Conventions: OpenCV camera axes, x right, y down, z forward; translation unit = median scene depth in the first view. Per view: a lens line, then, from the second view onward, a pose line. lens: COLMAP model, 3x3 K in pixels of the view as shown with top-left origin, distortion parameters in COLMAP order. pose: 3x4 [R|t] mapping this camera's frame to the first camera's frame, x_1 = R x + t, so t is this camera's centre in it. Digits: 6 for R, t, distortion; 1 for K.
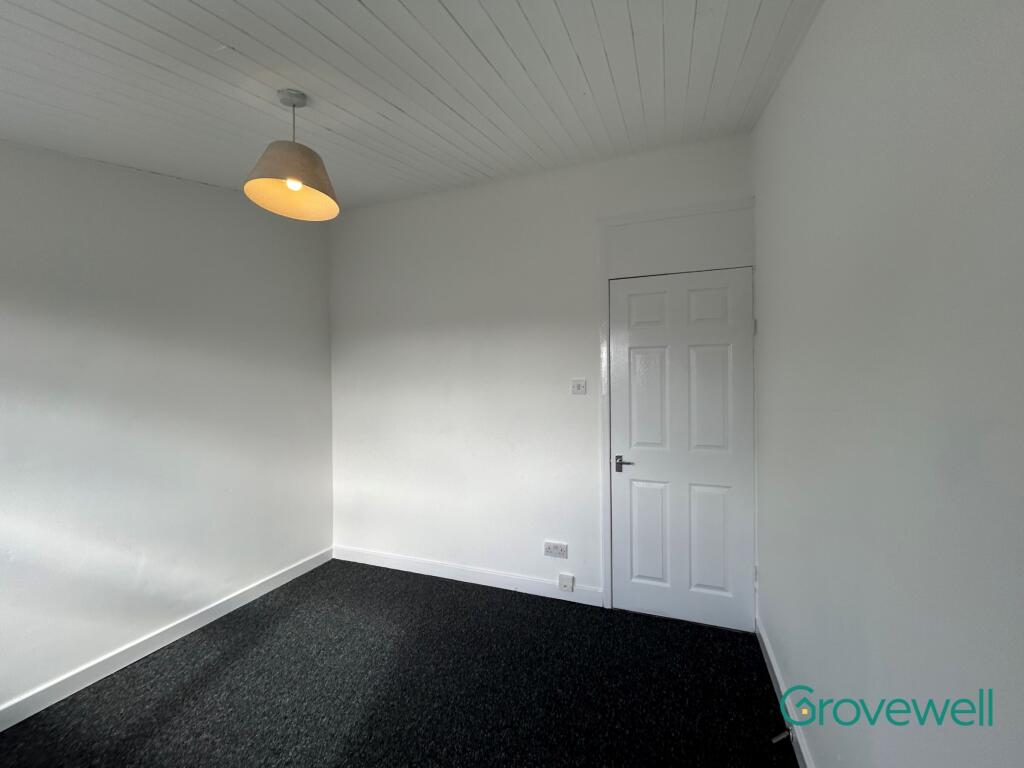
lens RADIAL K [[415.9, 0, 512.0], [0, 415.9, 384.0], [0, 0, 1]] dist [0.000383, 0.000065]
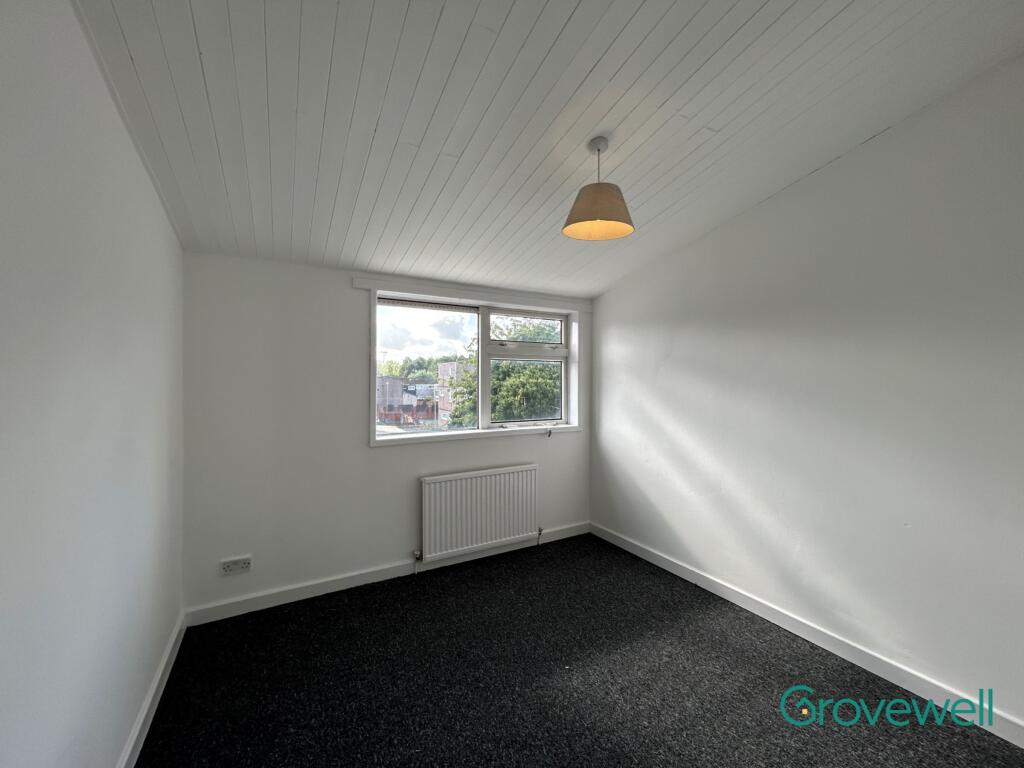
lens RADIAL K [[415.9, 0, 512.0], [0, 415.9, 384.0], [0, 0, 1]] dist [0.000383, 0.000065]
pose [[-0.639397, 0.013976, -0.768750, 0.441109], [-0.004064, 0.999759, 0.021556, -0.012163], [0.768866, 0.016907, -0.639186, 1.220564]]
